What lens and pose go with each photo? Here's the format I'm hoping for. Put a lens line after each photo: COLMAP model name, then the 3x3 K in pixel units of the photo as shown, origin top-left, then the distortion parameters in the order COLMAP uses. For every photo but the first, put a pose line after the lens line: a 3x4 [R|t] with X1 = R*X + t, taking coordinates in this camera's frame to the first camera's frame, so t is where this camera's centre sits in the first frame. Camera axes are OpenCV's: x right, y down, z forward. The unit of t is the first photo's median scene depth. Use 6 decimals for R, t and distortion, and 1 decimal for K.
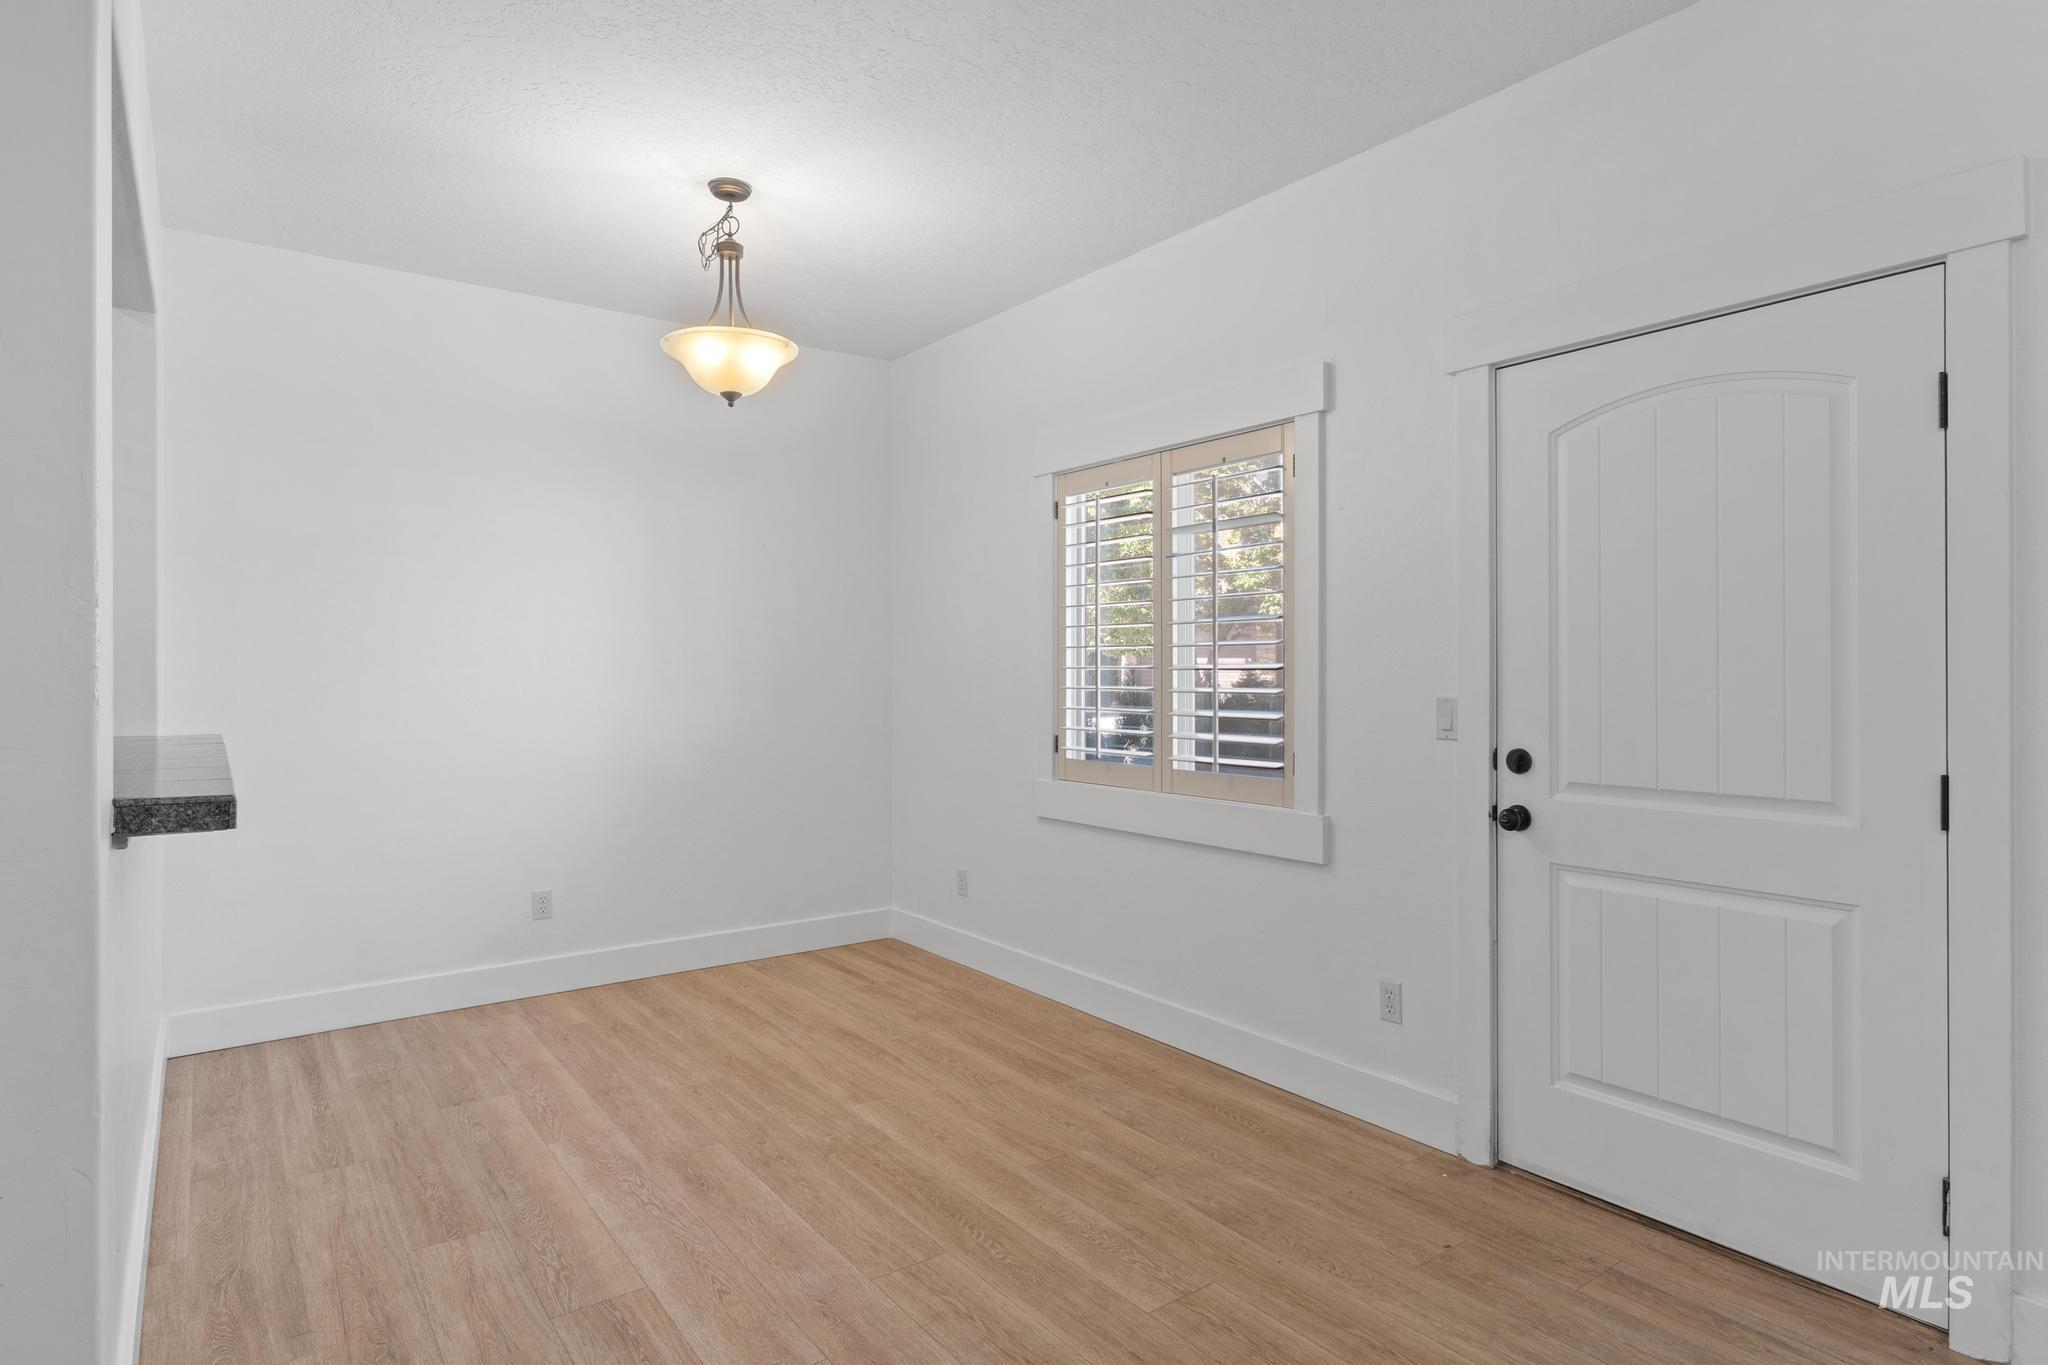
lens RADIAL K [[1107.1, 0, 1029.2], [0, 1107.1, 672.3], [0, 0, 1]] dist [0.000689, 0.001968]
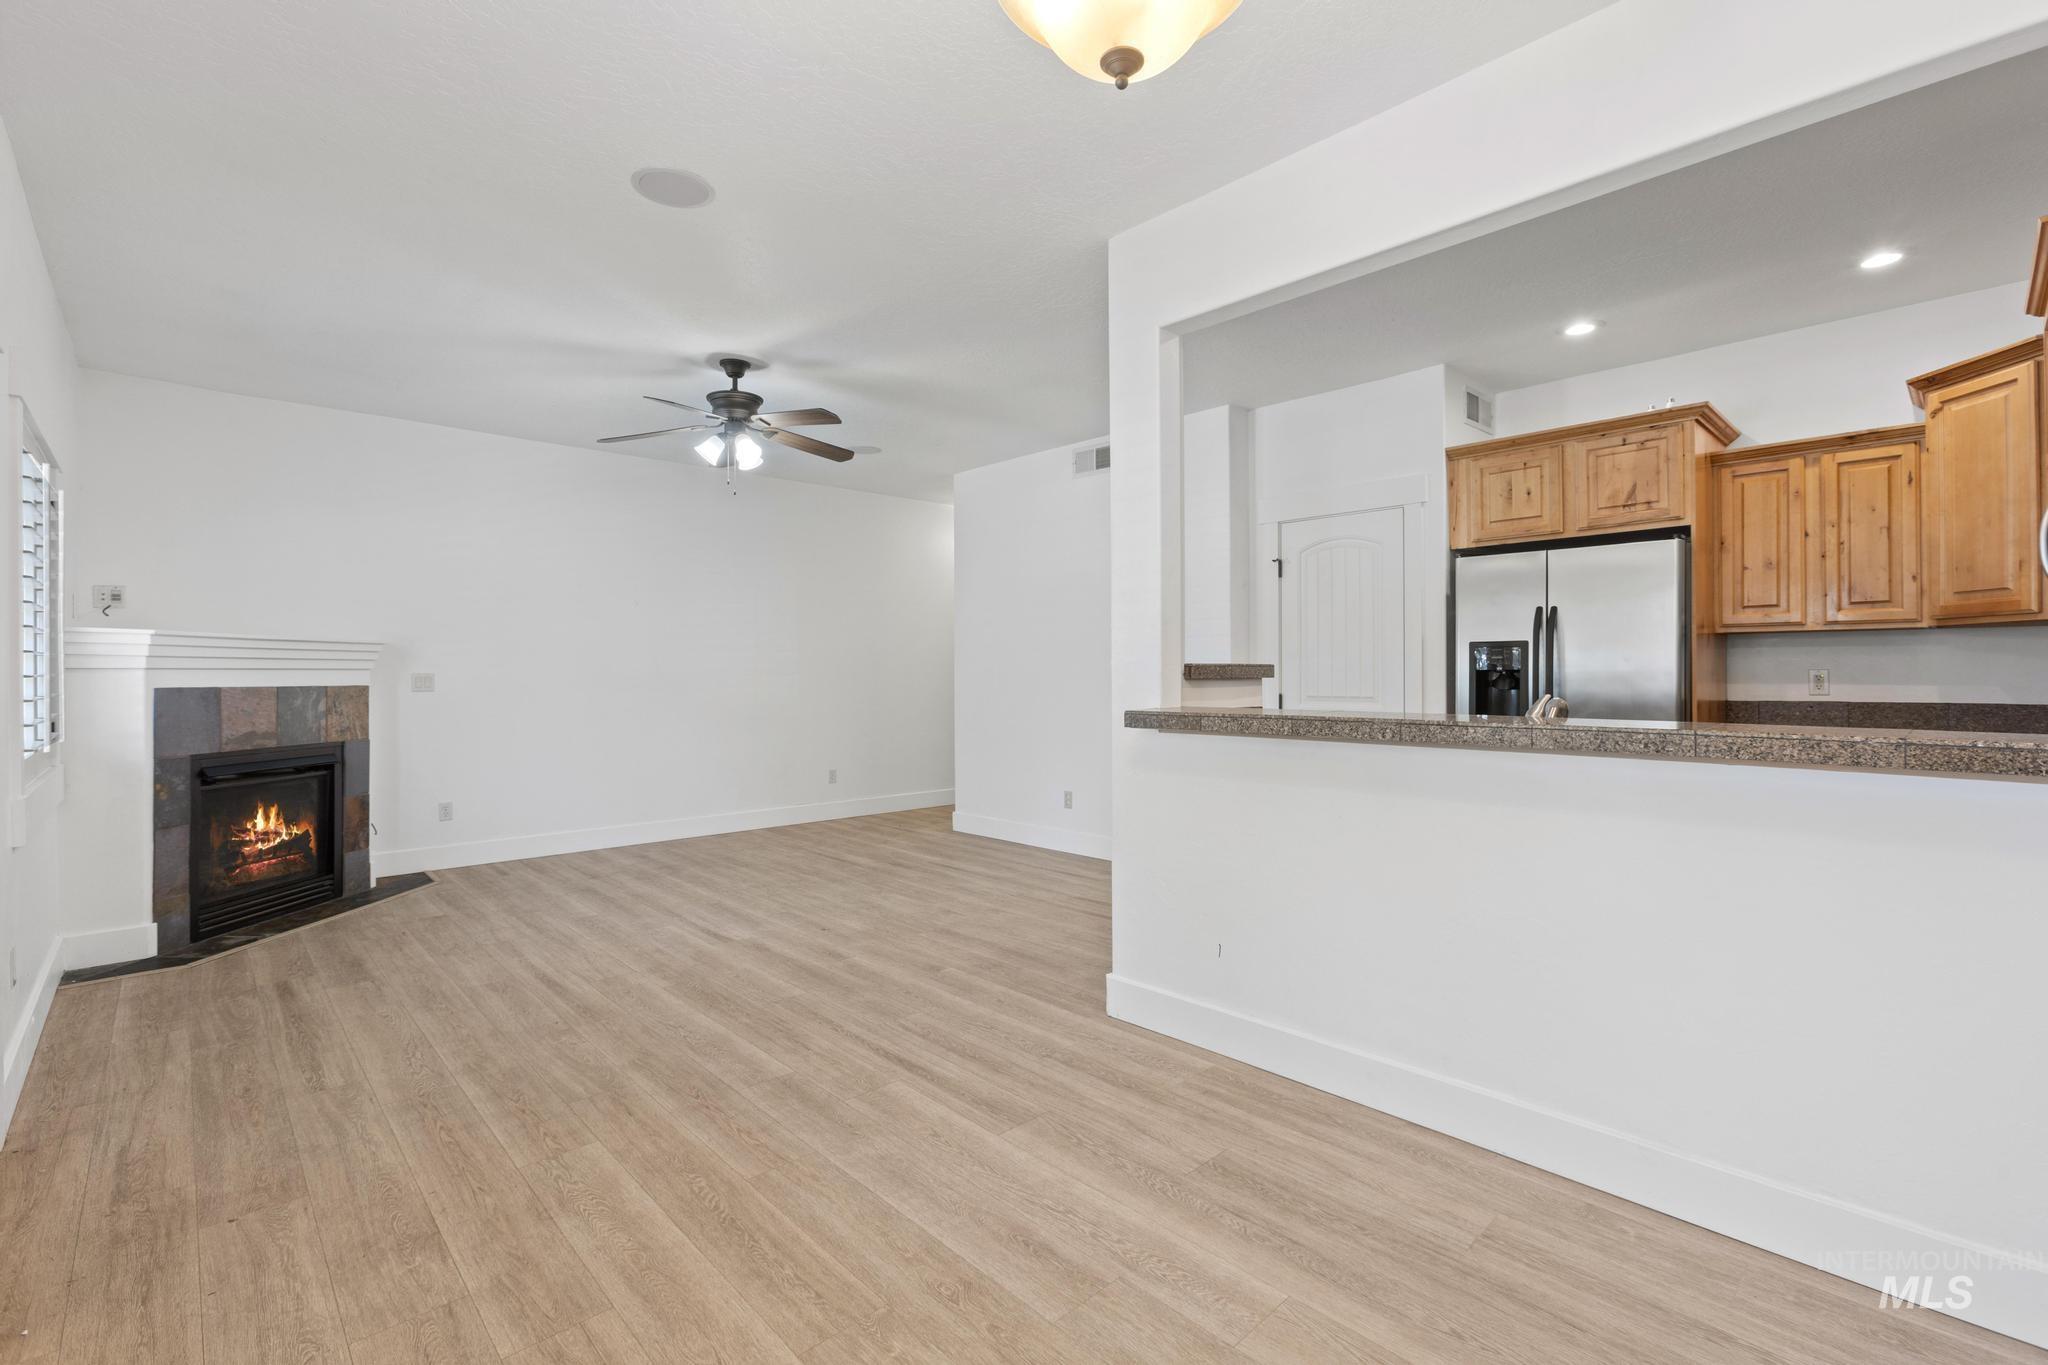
lens RADIAL K [[912.5, 0, 1029.4], [0, 912.5, 665.6], [0, 0, 1]] dist [-0.016924, 0.007797]
pose [[-0.992800, 0.005152, -0.119672, -0.213227], [0.005999, 0.999959, -0.006712, 0.023056], [0.119633, -0.007381, -0.992791, 1.669900]]
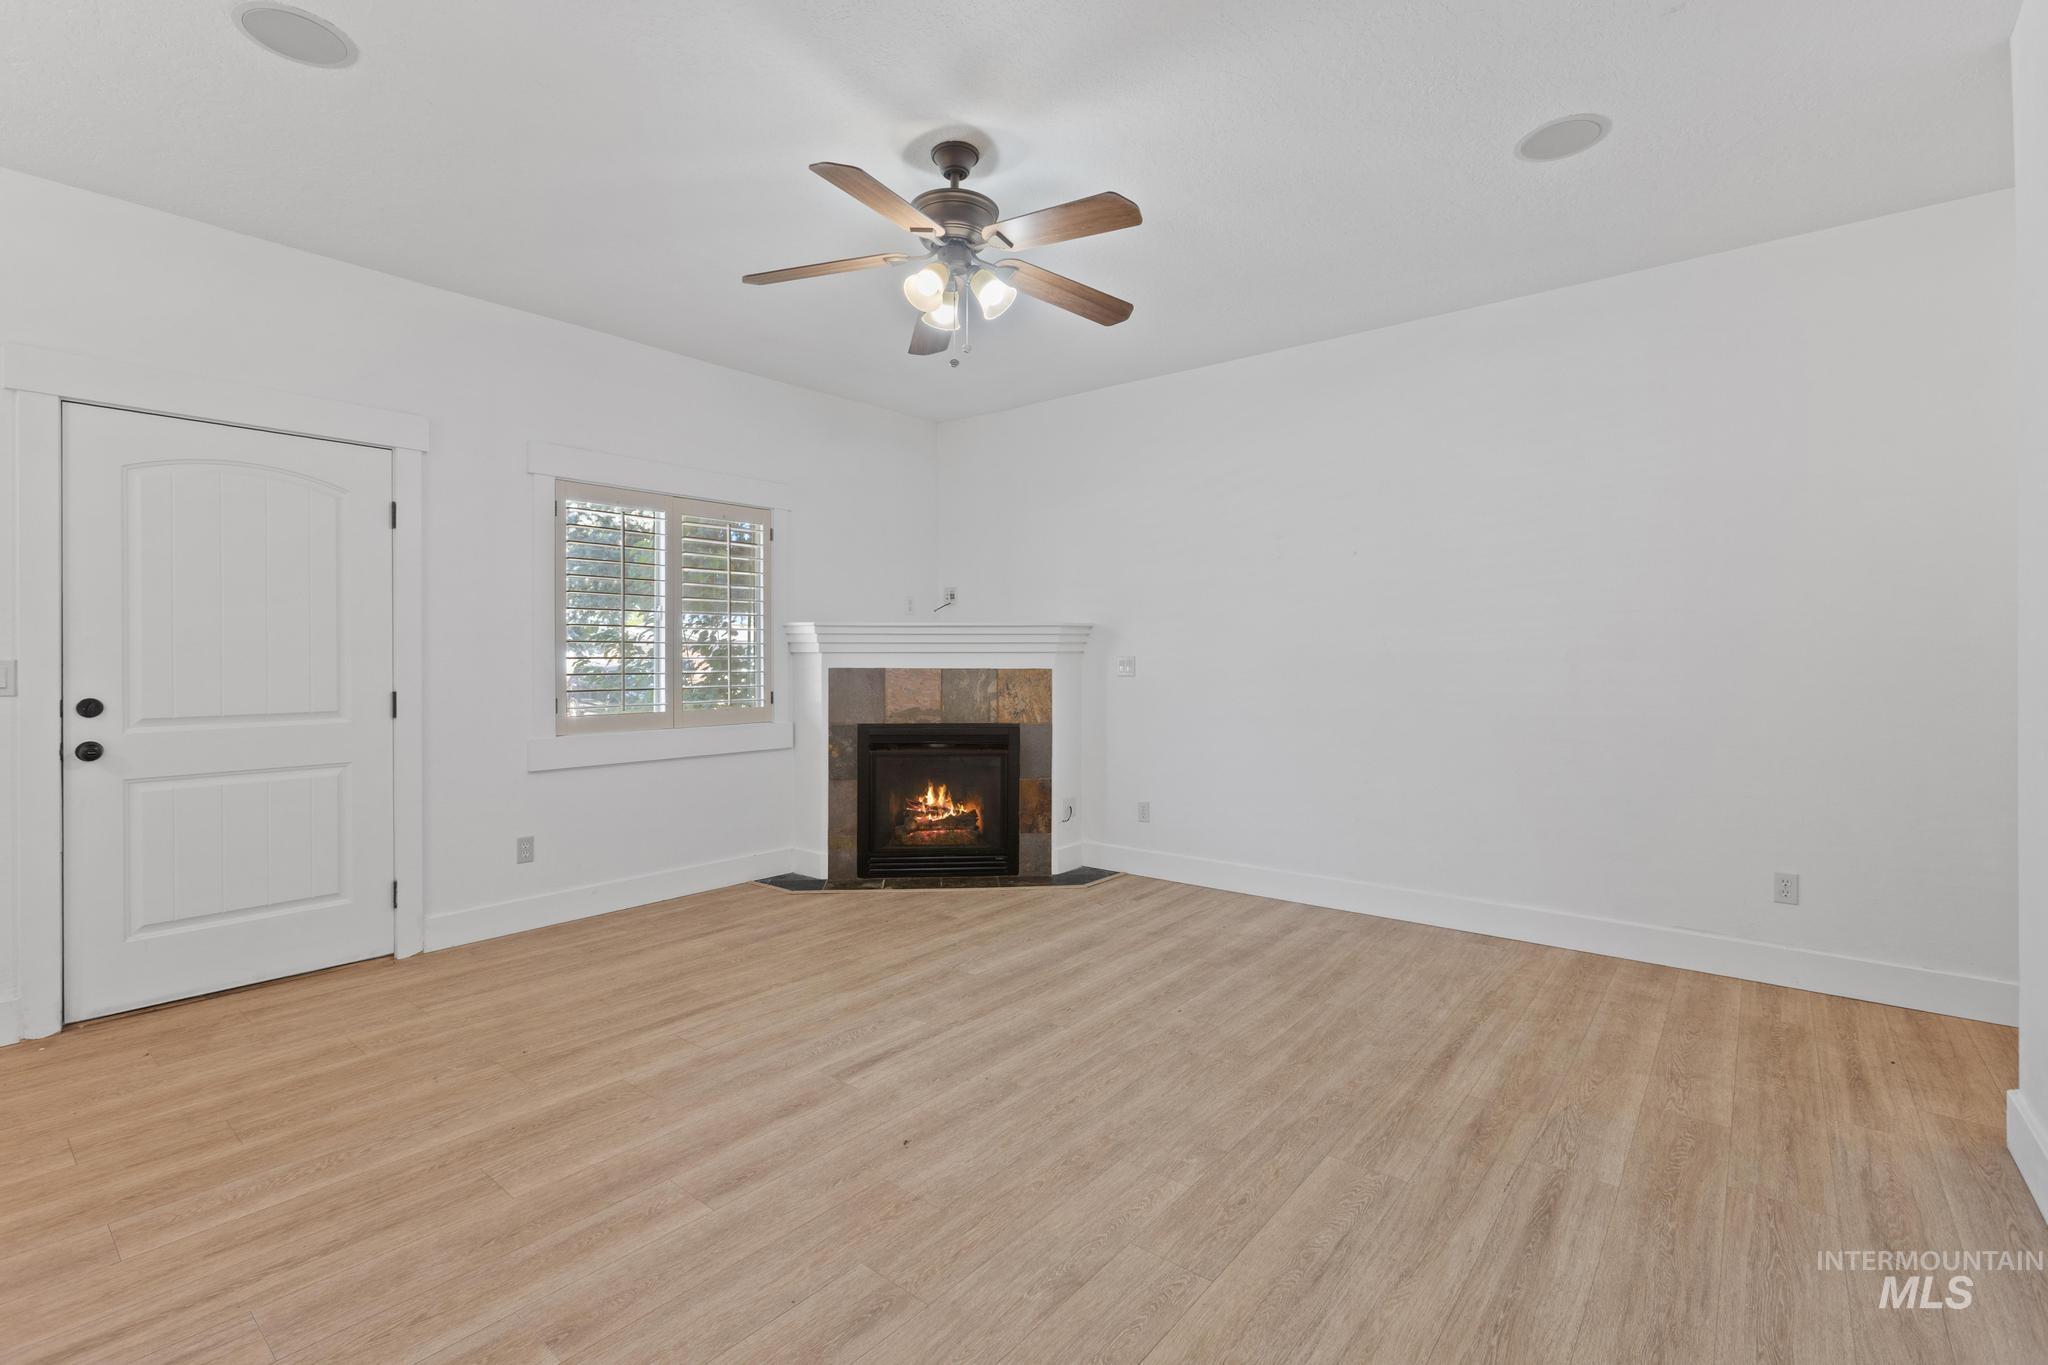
lens RADIAL K [[912.5, 0, 1029.4], [0, 912.5, 665.6], [0, 0, 1]] dist [-0.016924, 0.007797]
pose [[-0.249616, -0.005027, 0.968332, -0.862874], [0.001232, 0.999984, 0.005508, 0.025667], [-0.968344, 0.002568, -0.249605, 0.189779]]
